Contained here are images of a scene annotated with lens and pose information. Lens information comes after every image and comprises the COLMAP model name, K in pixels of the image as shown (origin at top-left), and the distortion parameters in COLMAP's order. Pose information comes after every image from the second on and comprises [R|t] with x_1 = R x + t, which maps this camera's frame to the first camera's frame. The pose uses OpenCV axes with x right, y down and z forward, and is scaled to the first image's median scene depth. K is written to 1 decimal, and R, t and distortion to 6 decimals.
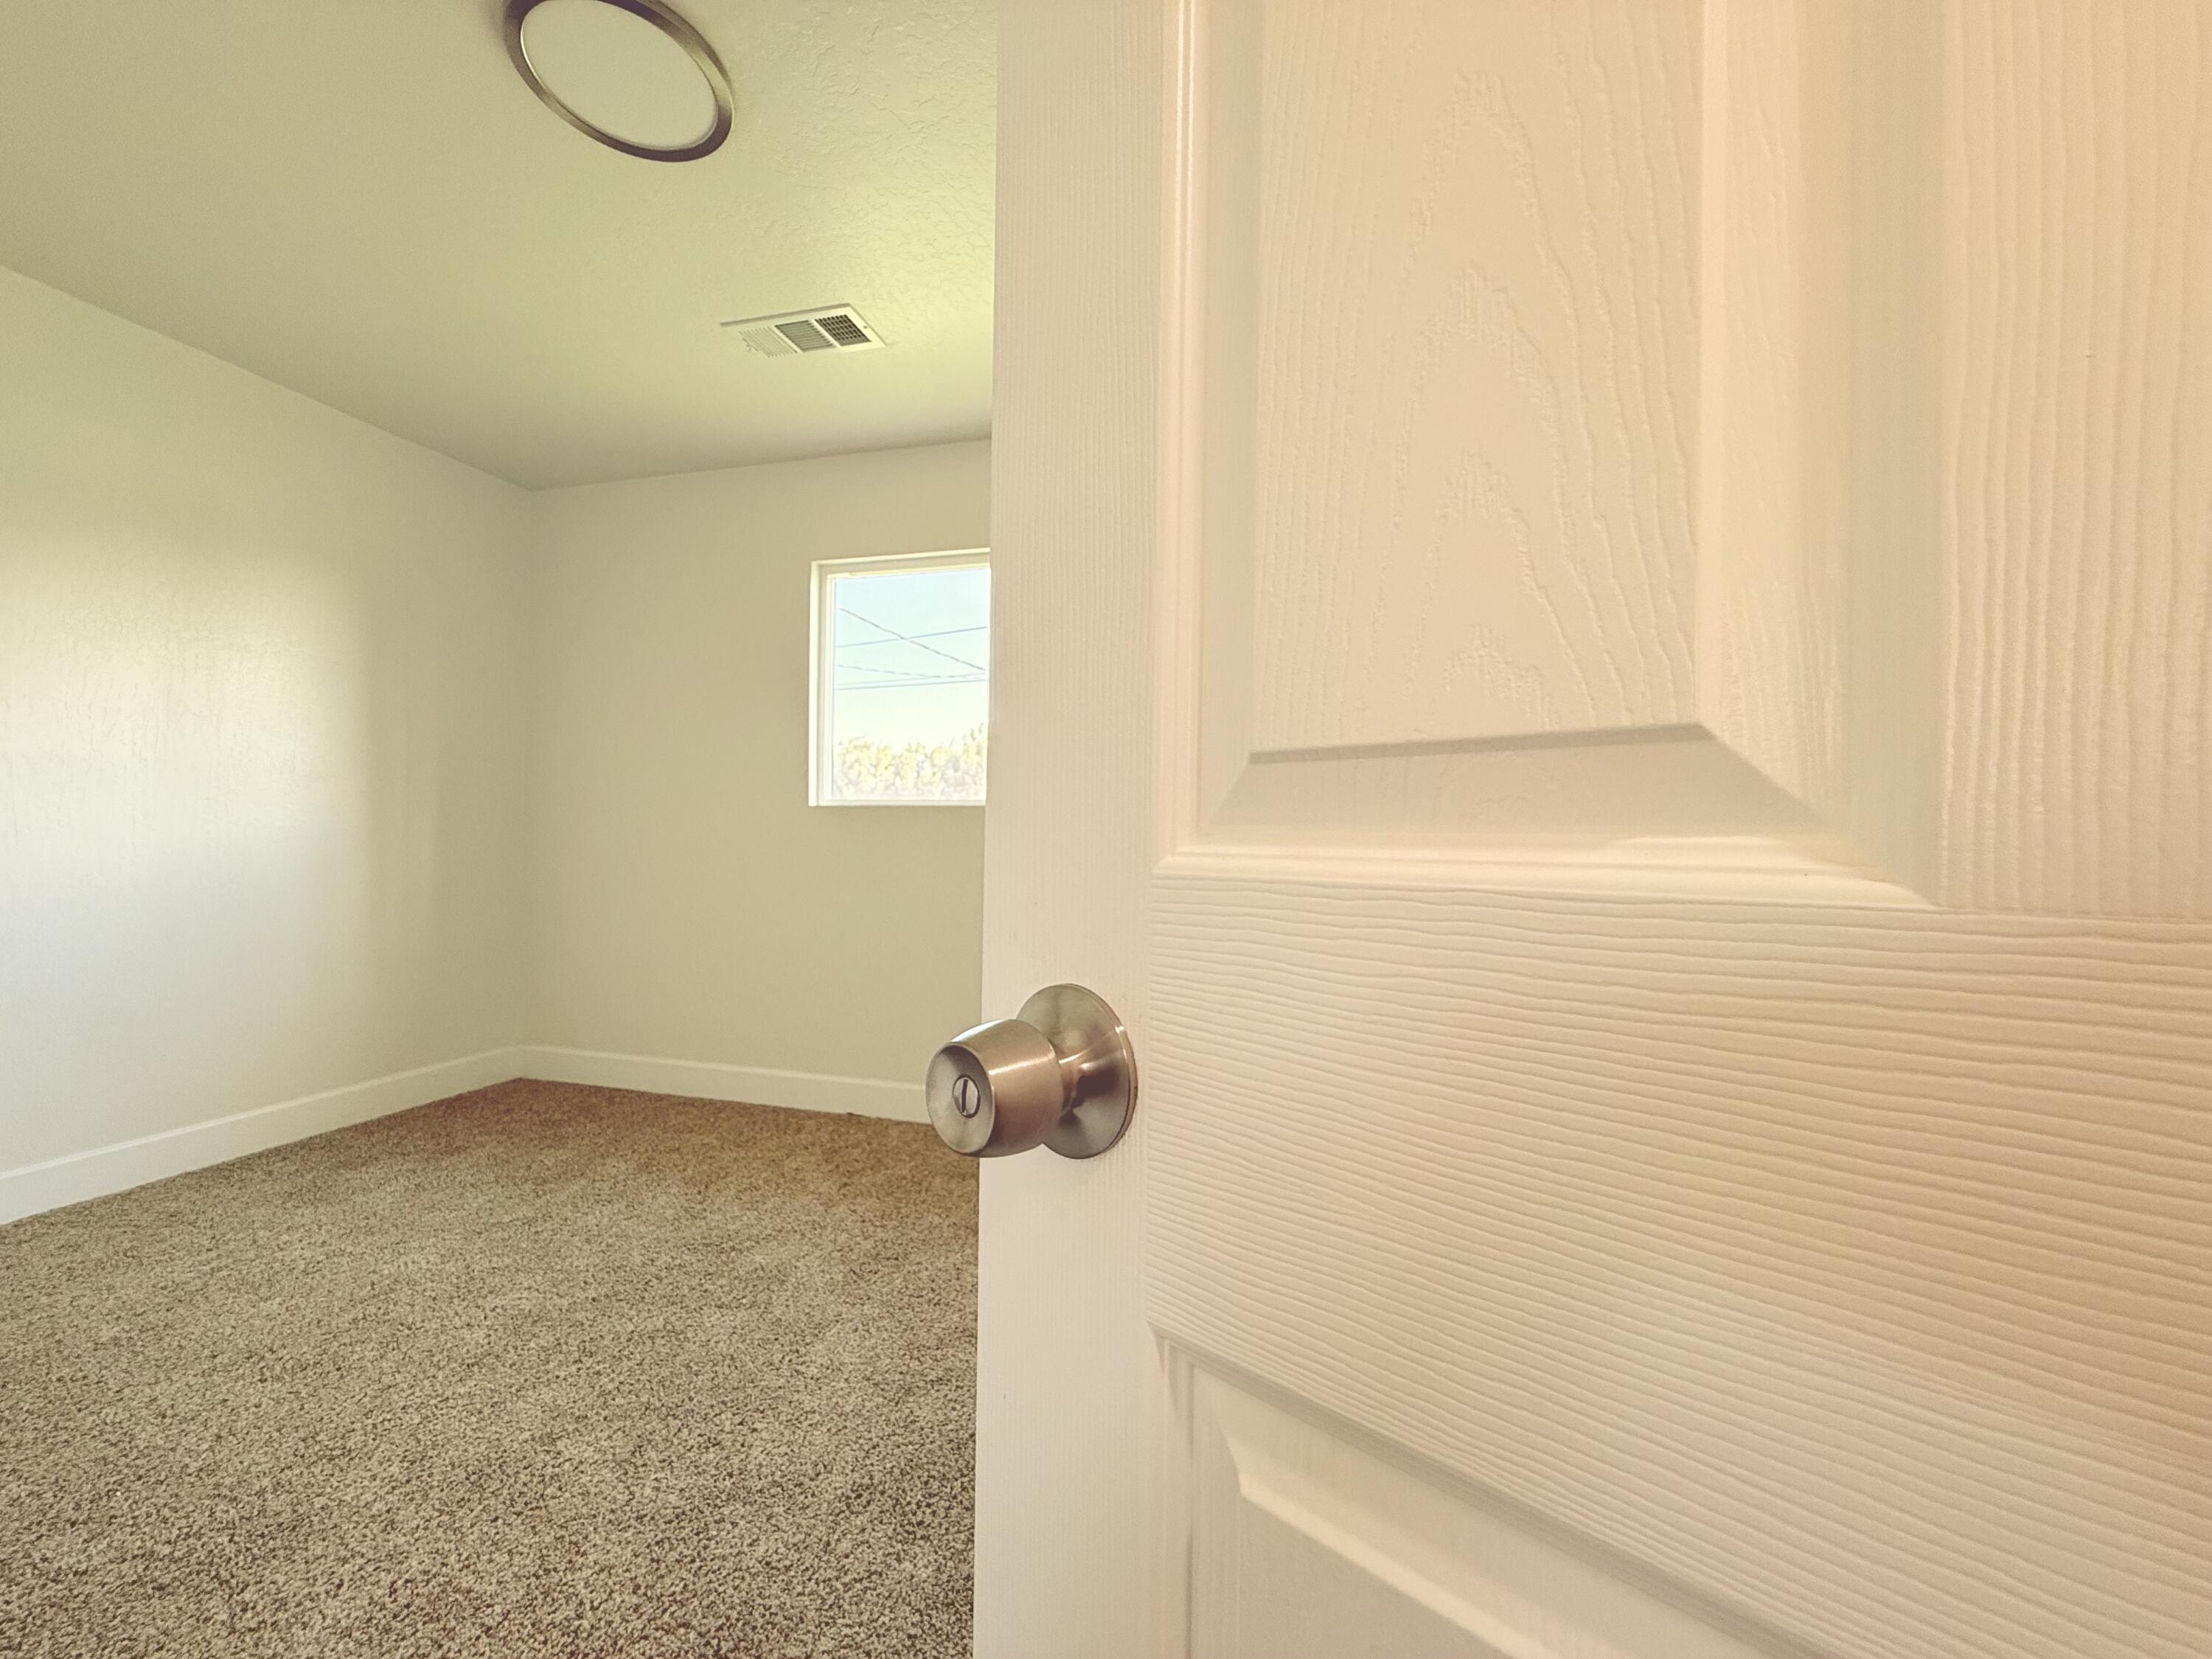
lens RADIAL K [[882.4, 0, 1106.0], [0, 882.4, 829.5], [0, 0, 1]] dist [-0.000889, -0.000129]
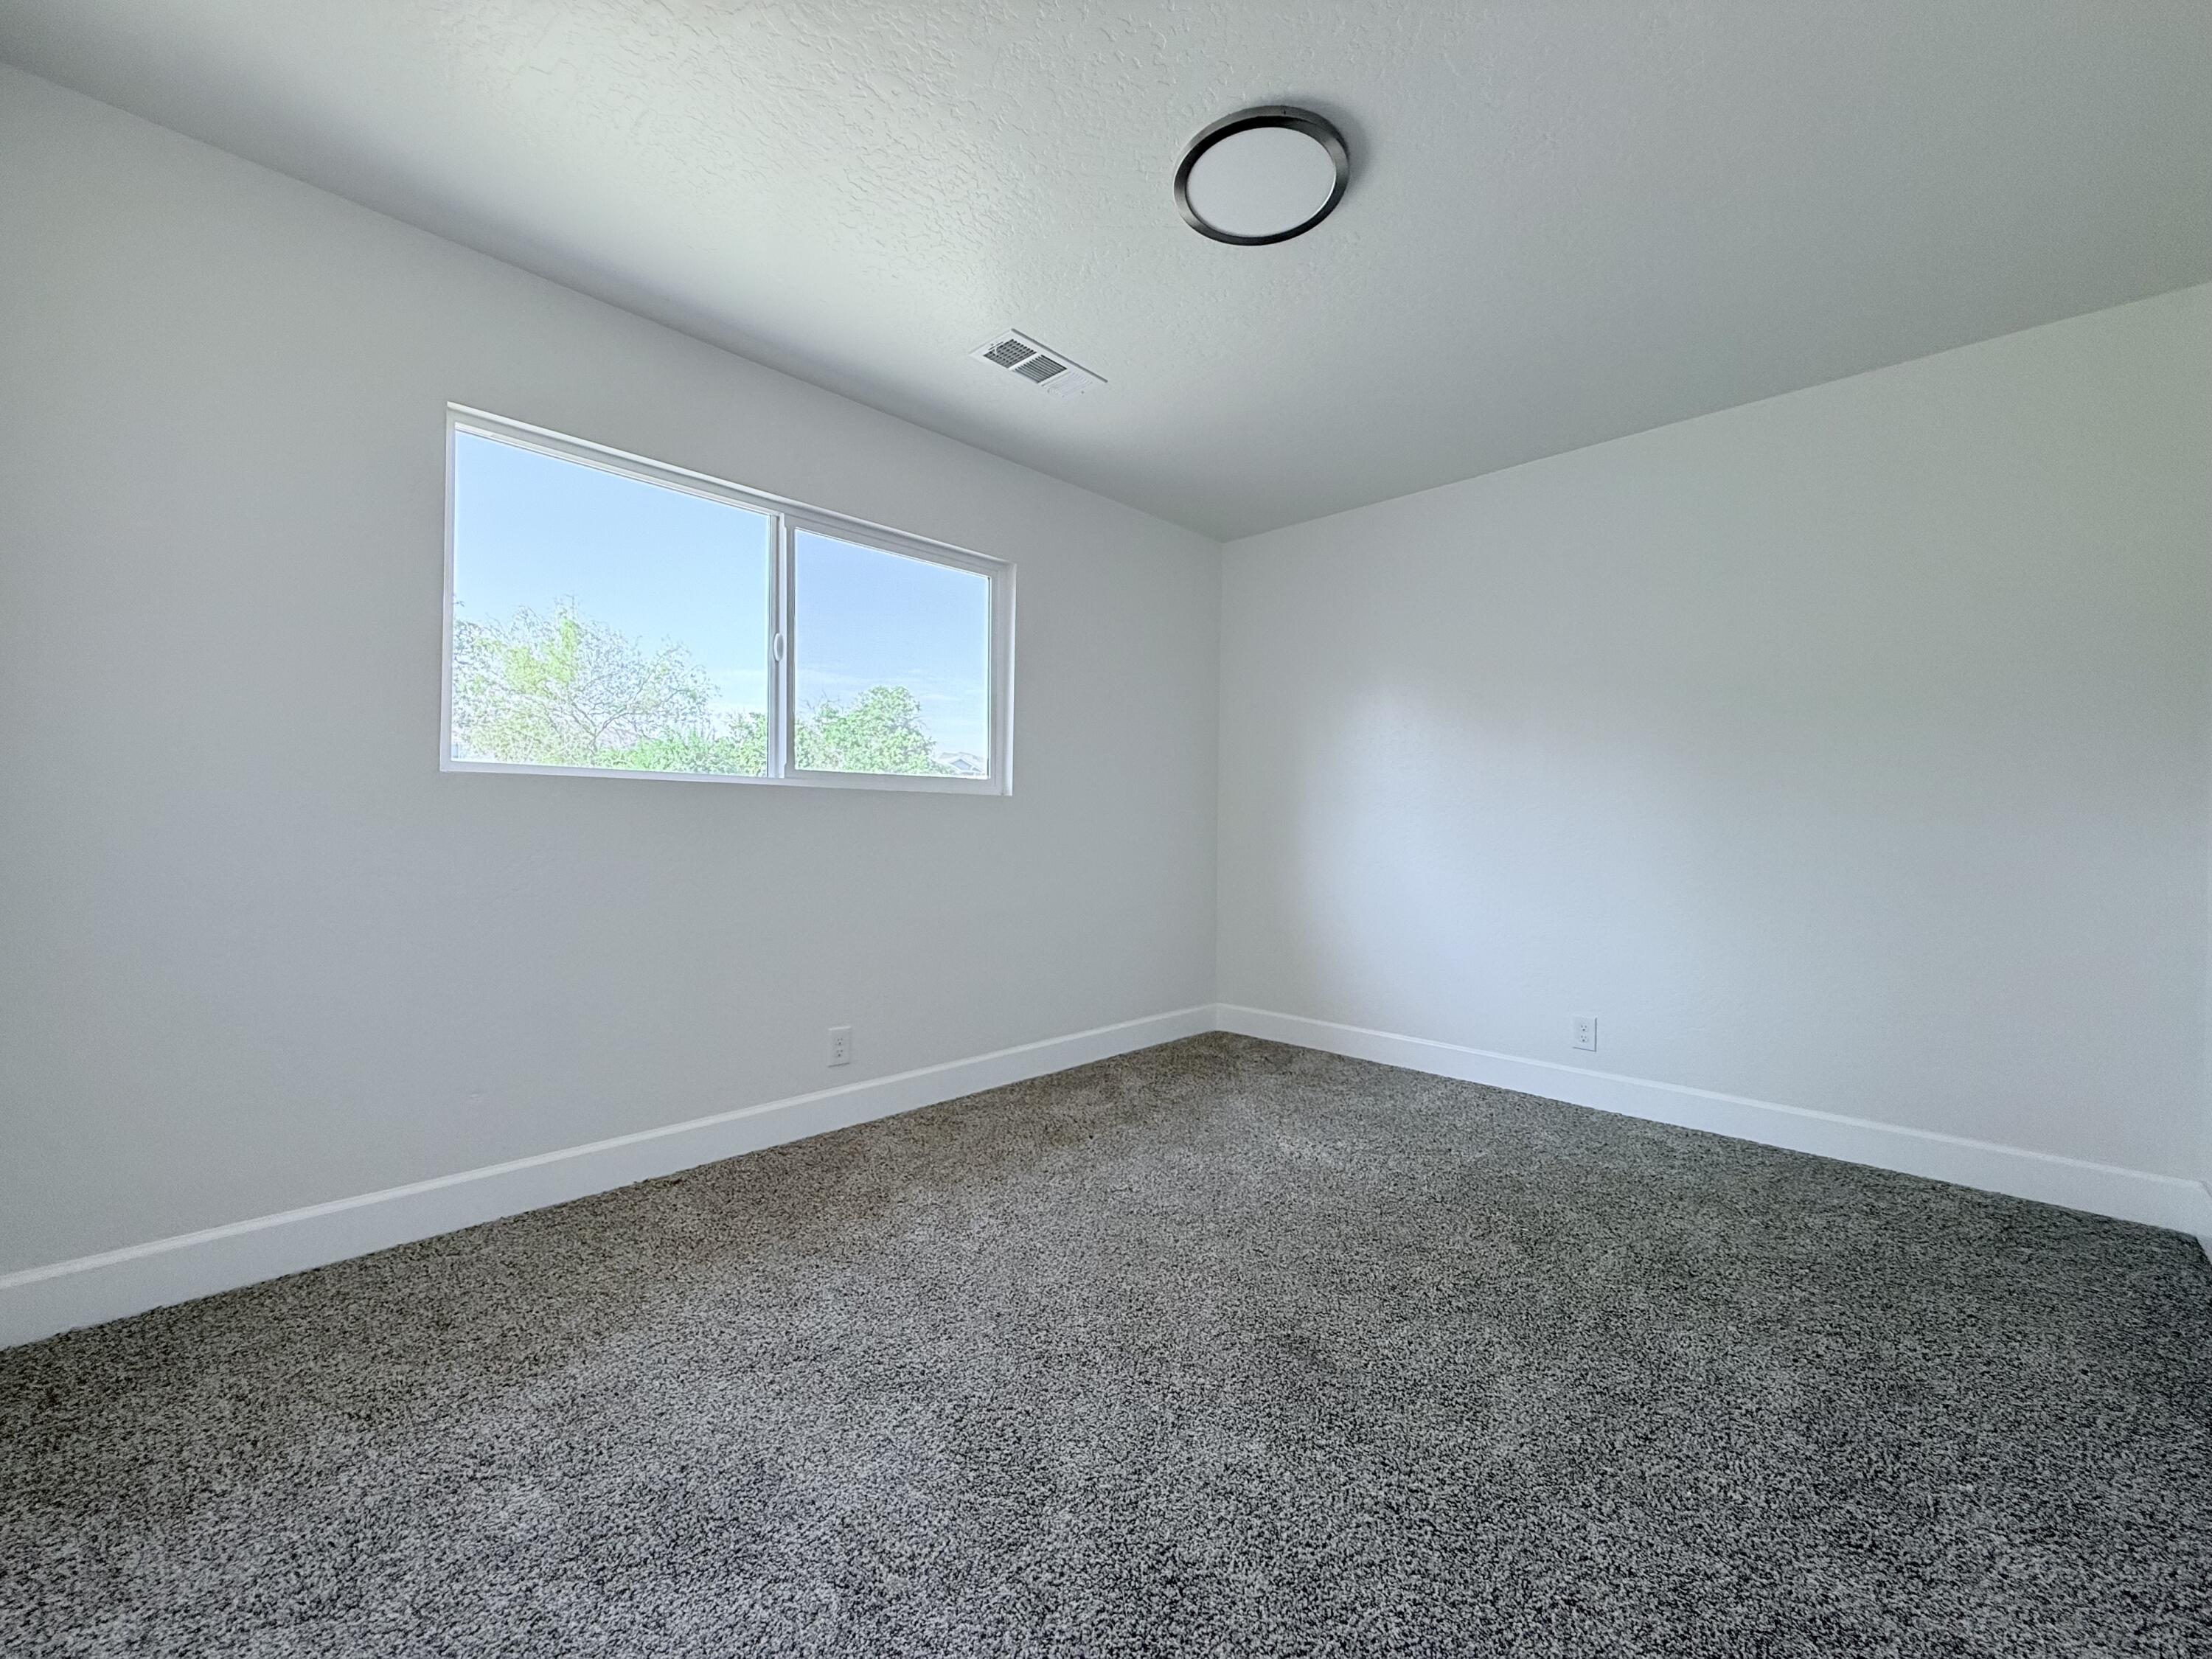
lens RADIAL K [[882.4, 0, 1106.0], [0, 882.4, 829.5], [0, 0, 1]] dist [-0.000889, -0.000129]
pose [[0.474466, -0.016485, 0.880120, -0.987137], [-0.008620, 0.999690, 0.023371, -0.004404], [-0.880232, -0.018675, 0.474176, 0.377906]]
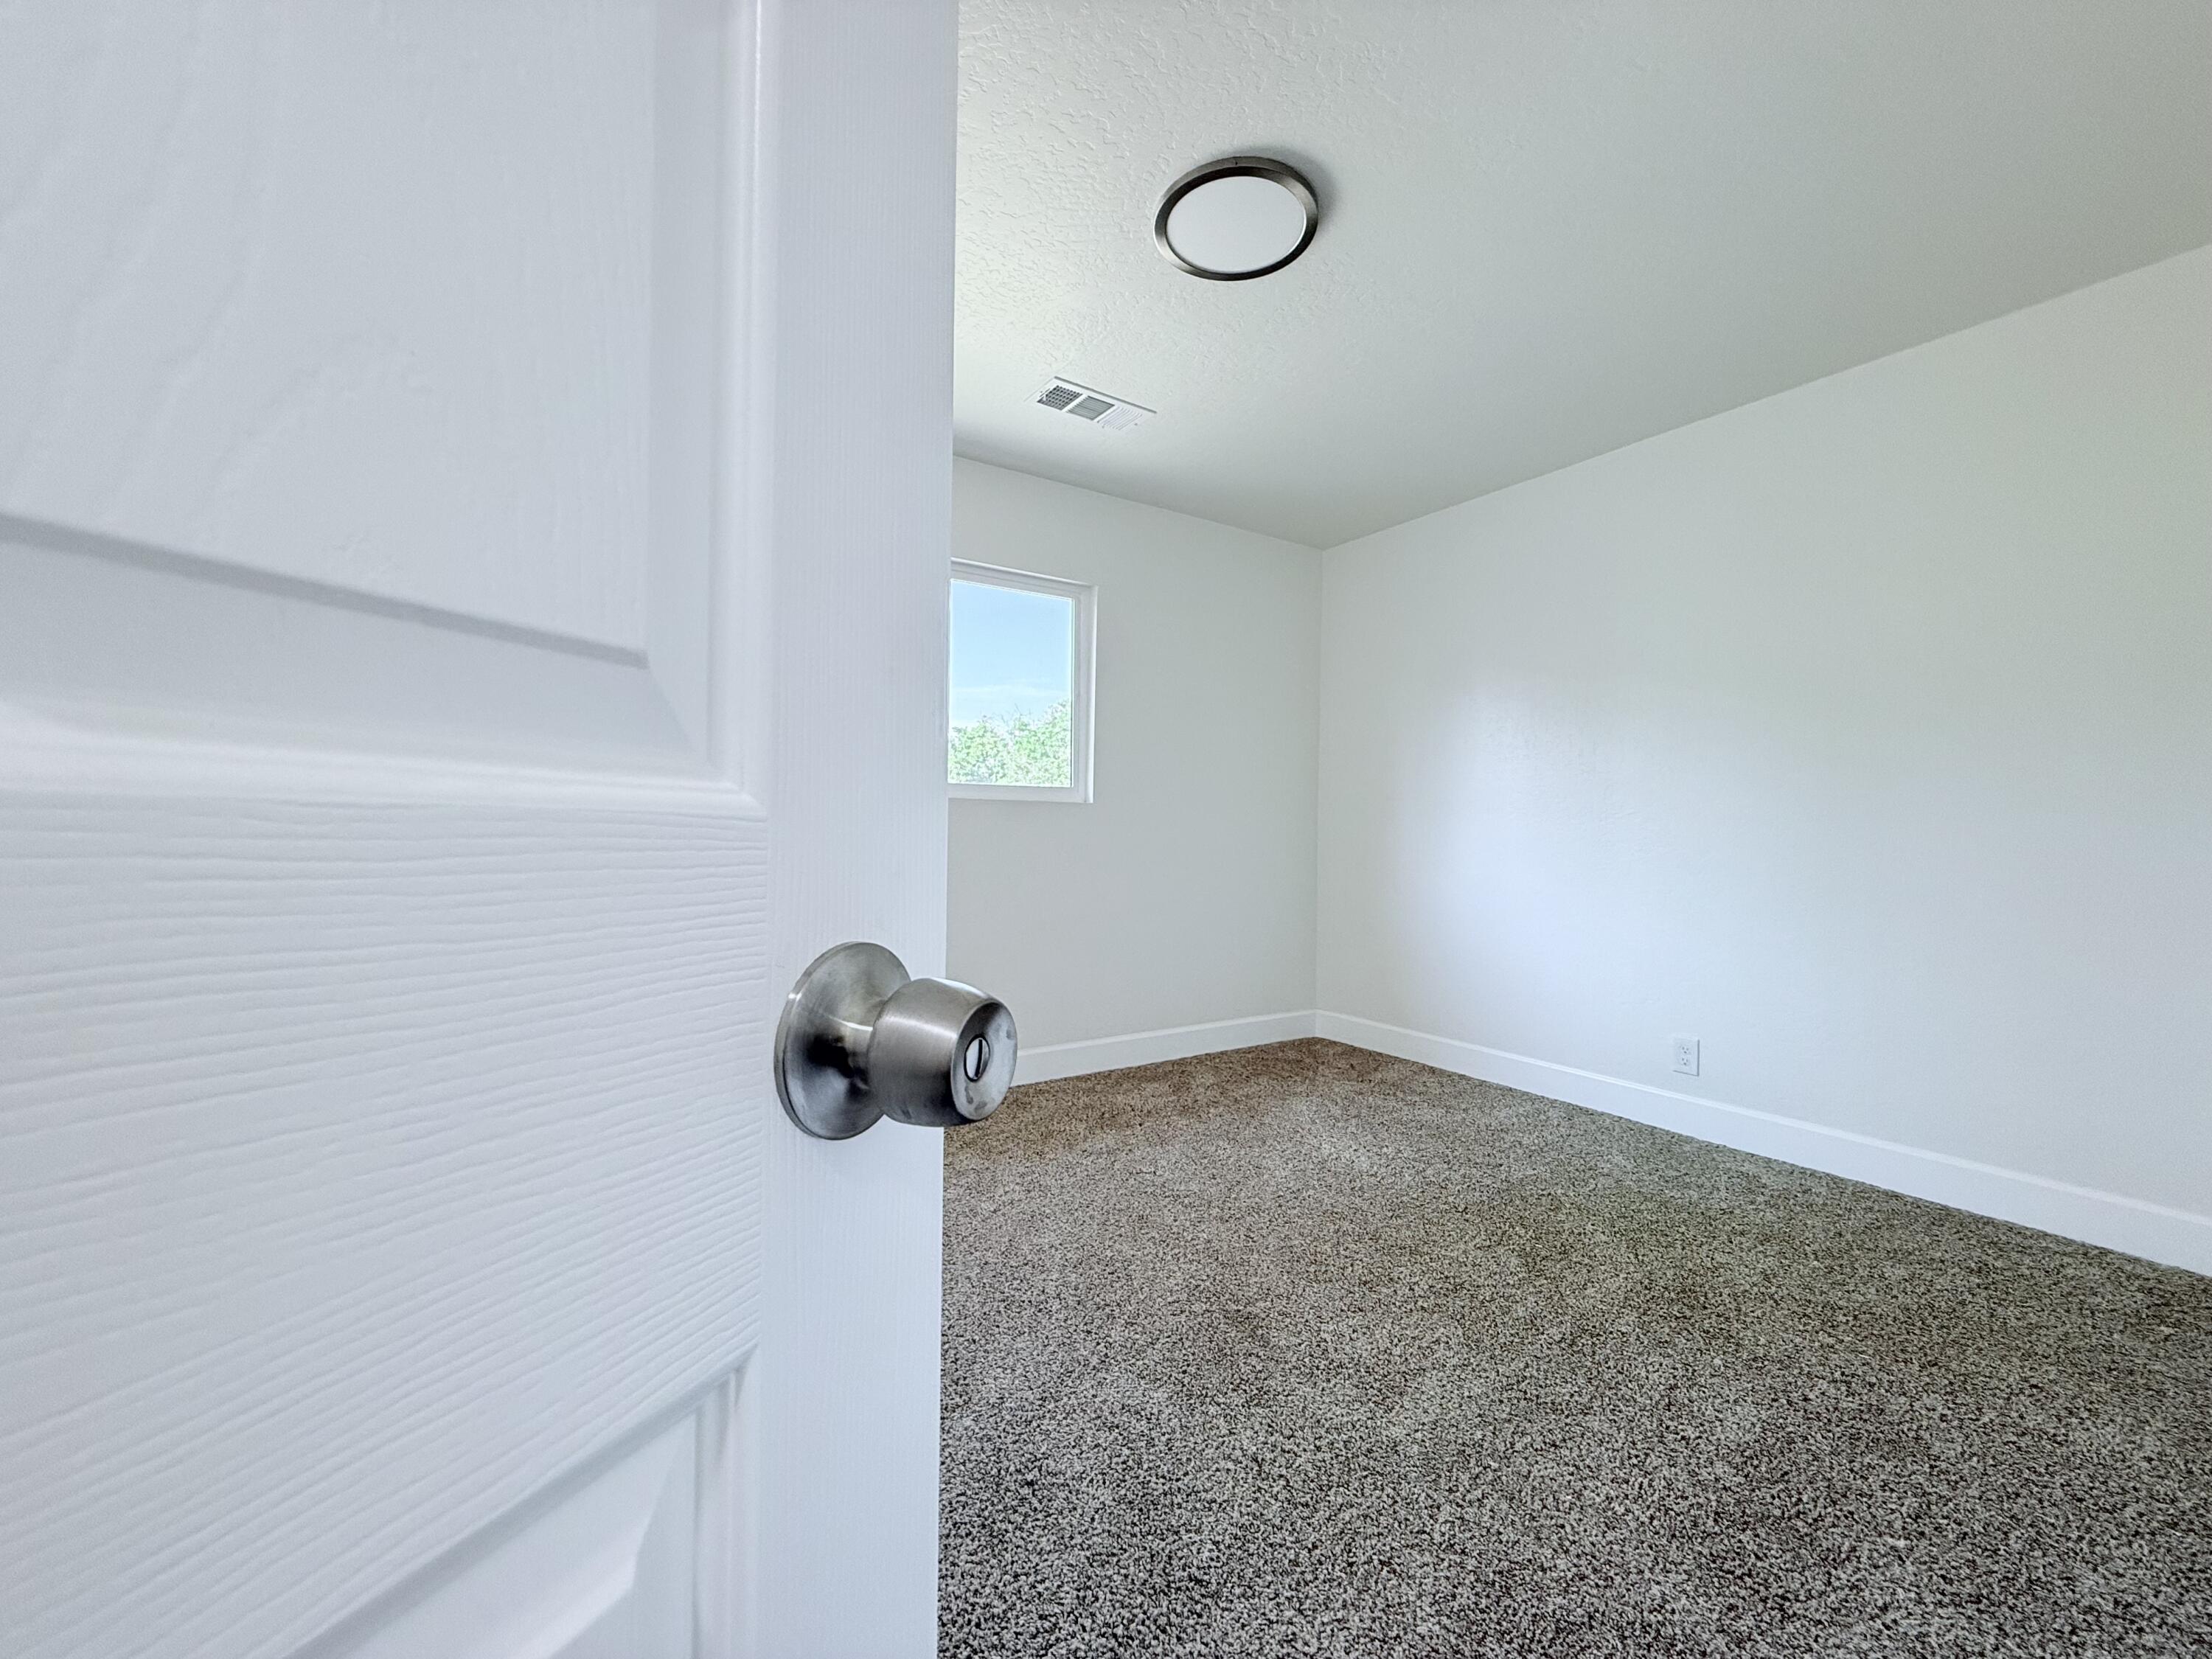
lens RADIAL K [[882.4, 0, 1106.0], [0, 882.4, 829.5], [0, 0, 1]] dist [-0.000889, -0.000129]
pose [[0.655873, -0.007902, 0.754830, -0.941202], [-0.006474, 0.999850, 0.016092, -0.003157], [-0.754844, -0.015441, 0.655723, 0.192560]]
